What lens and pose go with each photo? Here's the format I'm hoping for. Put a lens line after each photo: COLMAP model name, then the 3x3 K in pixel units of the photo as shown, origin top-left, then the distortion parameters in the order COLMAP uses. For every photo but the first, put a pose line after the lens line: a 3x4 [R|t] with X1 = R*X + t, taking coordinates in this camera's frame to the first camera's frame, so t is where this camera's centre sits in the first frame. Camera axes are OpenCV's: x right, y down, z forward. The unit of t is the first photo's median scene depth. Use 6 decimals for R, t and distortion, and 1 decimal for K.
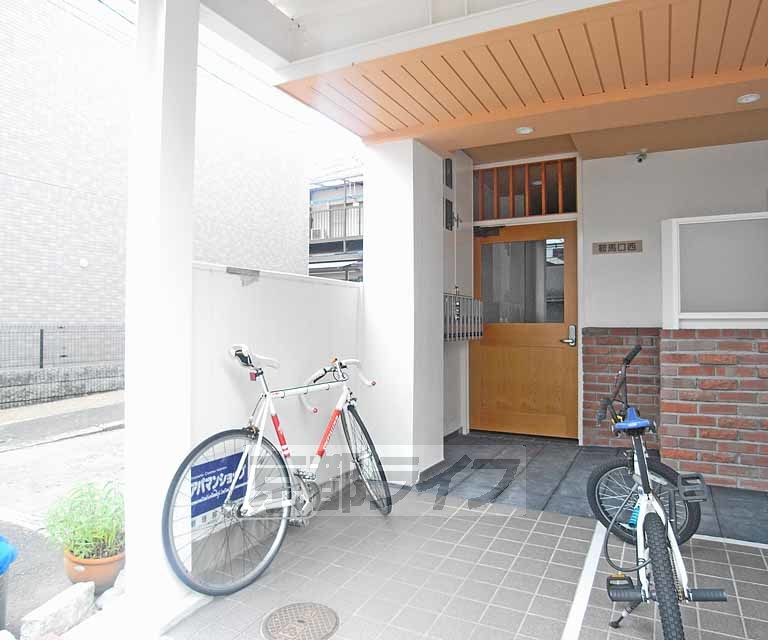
lens RADIAL K [[573.1, 0, 356.5], [0, 573.1, 306.5], [0, 0, 1]] dist [-0.040281, -0.007685]
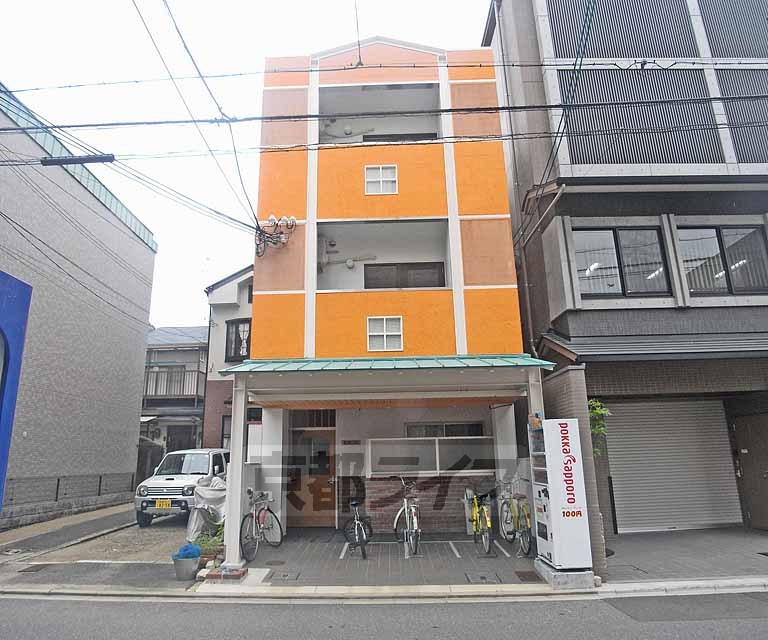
lens RADIAL K [[573.1, 0, 356.5], [0, 573.1, 306.5], [0, 0, 1]] dist [-0.040281, -0.007685]
pose [[0.904794, 0.095790, 0.414936, -0.590355], [0.003358, 0.972738, -0.231883, -0.100391], [-0.425836, 0.211199, 0.879806, -1.287025]]
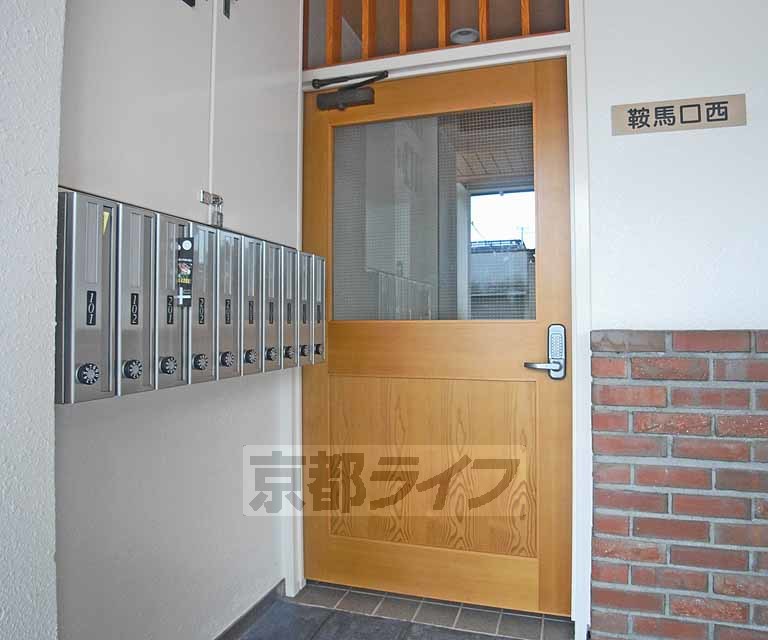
lens RADIAL K [[573.1, 0, 356.5], [0, 573.1, 306.5], [0, 0, 1]] dist [-0.040281, -0.007685]
pose [[0.989273, 0.000685, 0.146077, 0.192377], [-0.000132, 0.999993, -0.003792, 0.022150], [-0.146079, 0.003732, 0.989266, 0.651243]]
